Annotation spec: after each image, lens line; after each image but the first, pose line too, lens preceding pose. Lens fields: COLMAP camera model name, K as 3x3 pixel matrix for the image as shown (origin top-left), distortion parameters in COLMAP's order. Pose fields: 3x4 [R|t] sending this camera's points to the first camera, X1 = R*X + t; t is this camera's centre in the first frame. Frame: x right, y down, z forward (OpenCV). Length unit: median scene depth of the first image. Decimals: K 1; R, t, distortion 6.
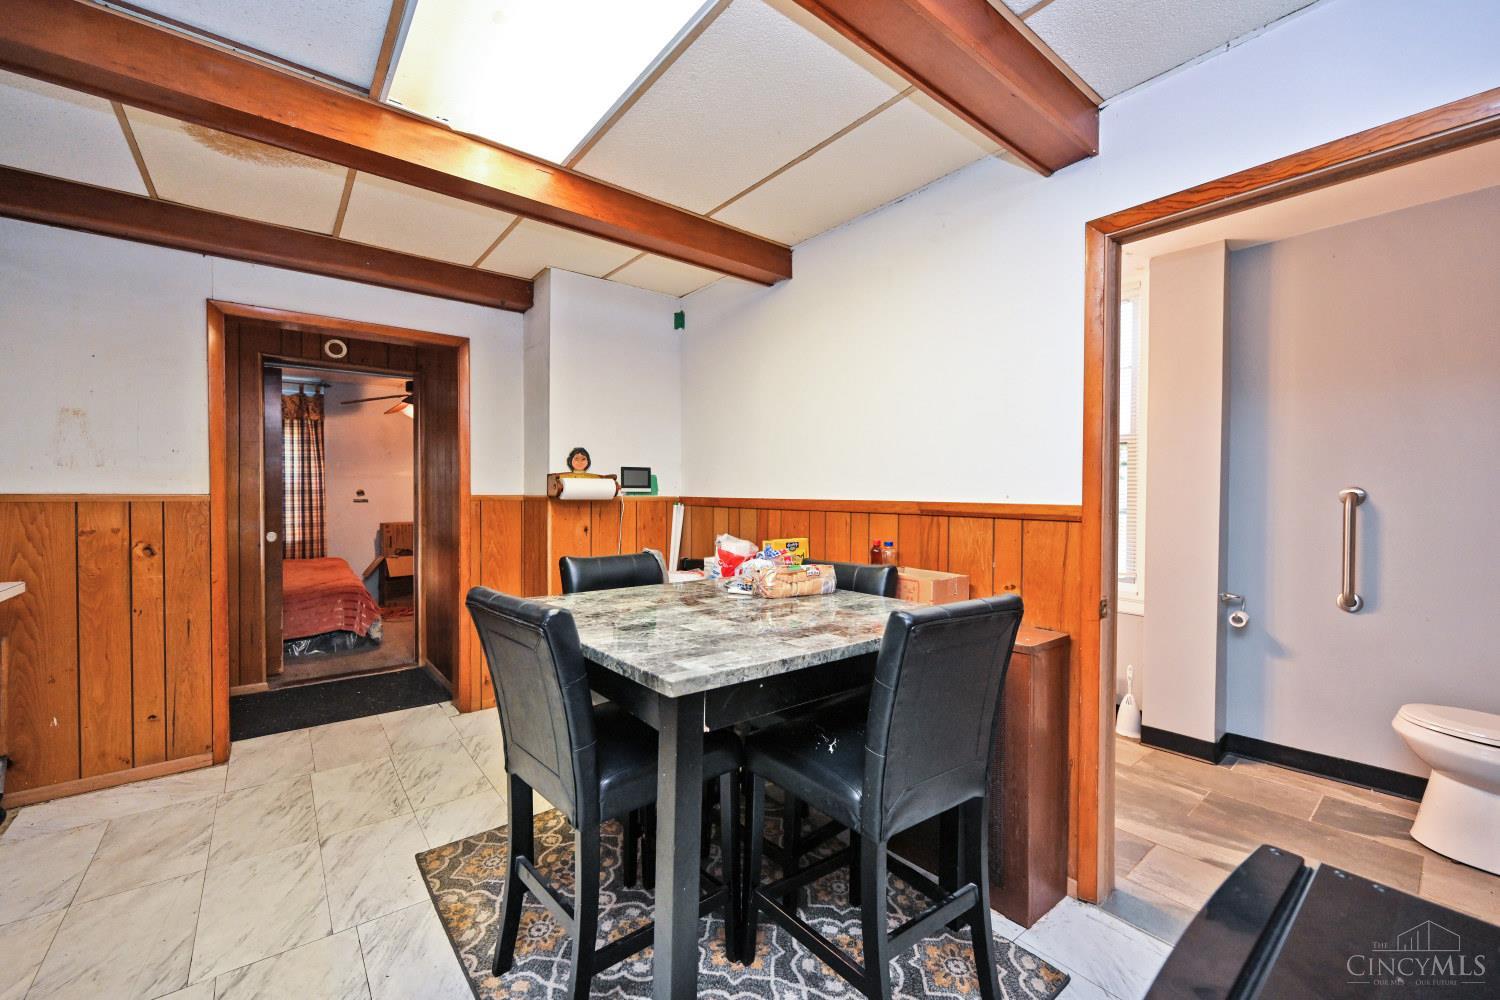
lens RADIAL K [[586.8, 0, 757.2], [0, 586.8, 498.3], [0, 0, 1]] dist [-0.001124, 0.000427]
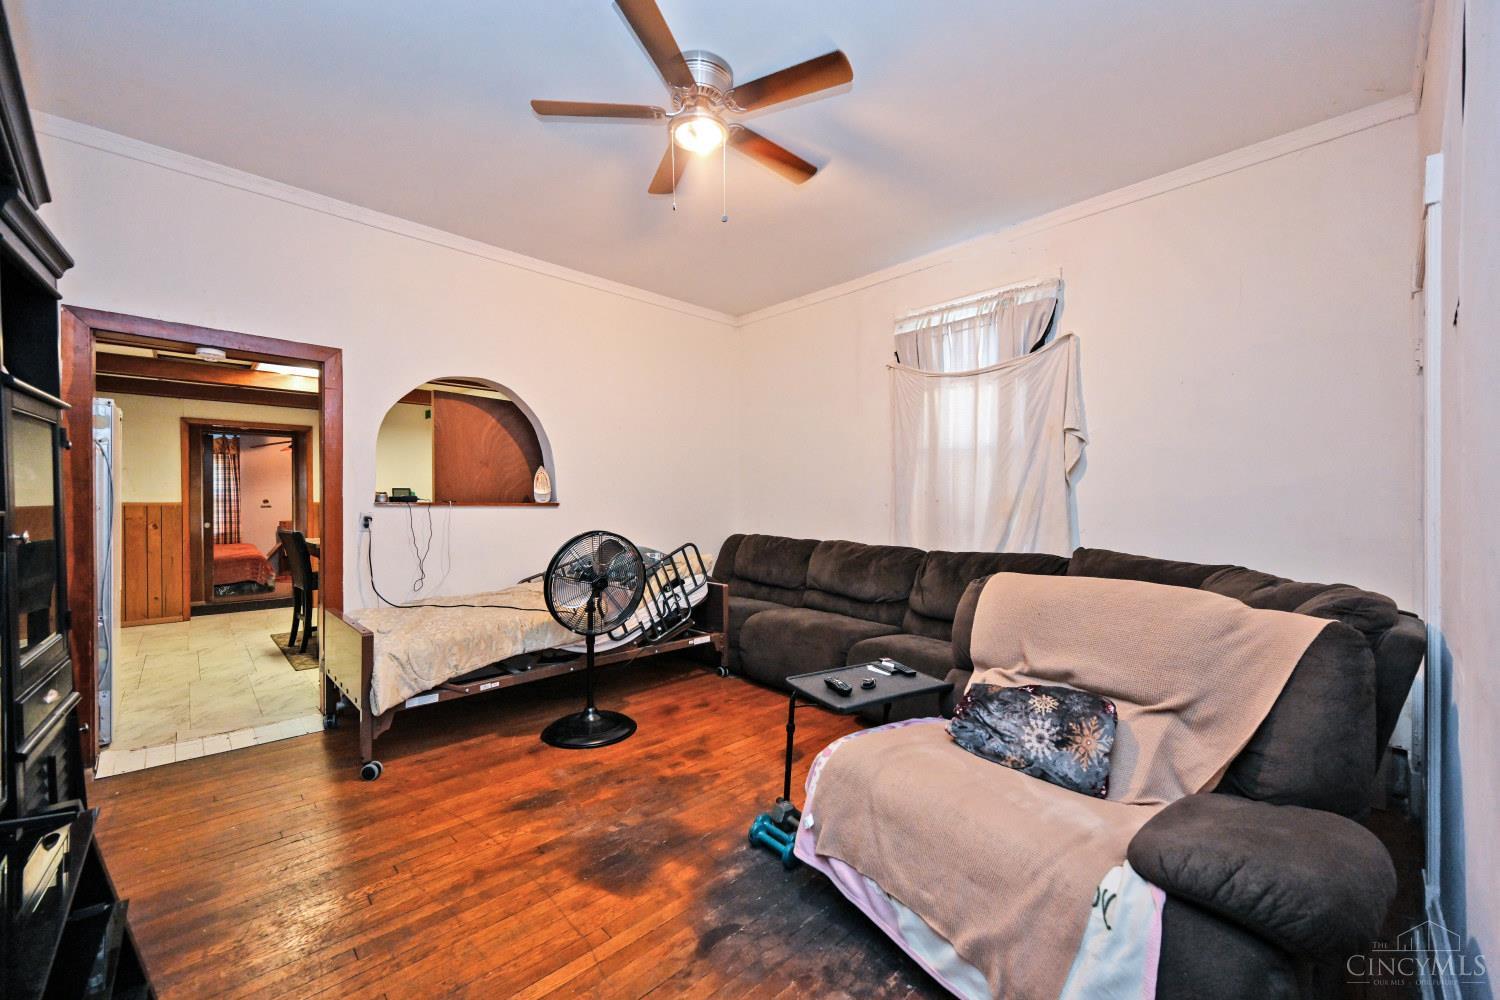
lens RADIAL K [[586.8, 0, 763.5], [0, 586.8, 508.0], [0, 0, 1]] dist [-0.001124, 0.000427]
pose [[0.996667, -0.005095, 0.081422, 0.979031], [0.004777, 0.999980, 0.004100, 0.012289], [-0.081442, -0.003698, 0.996671, -1.250553]]
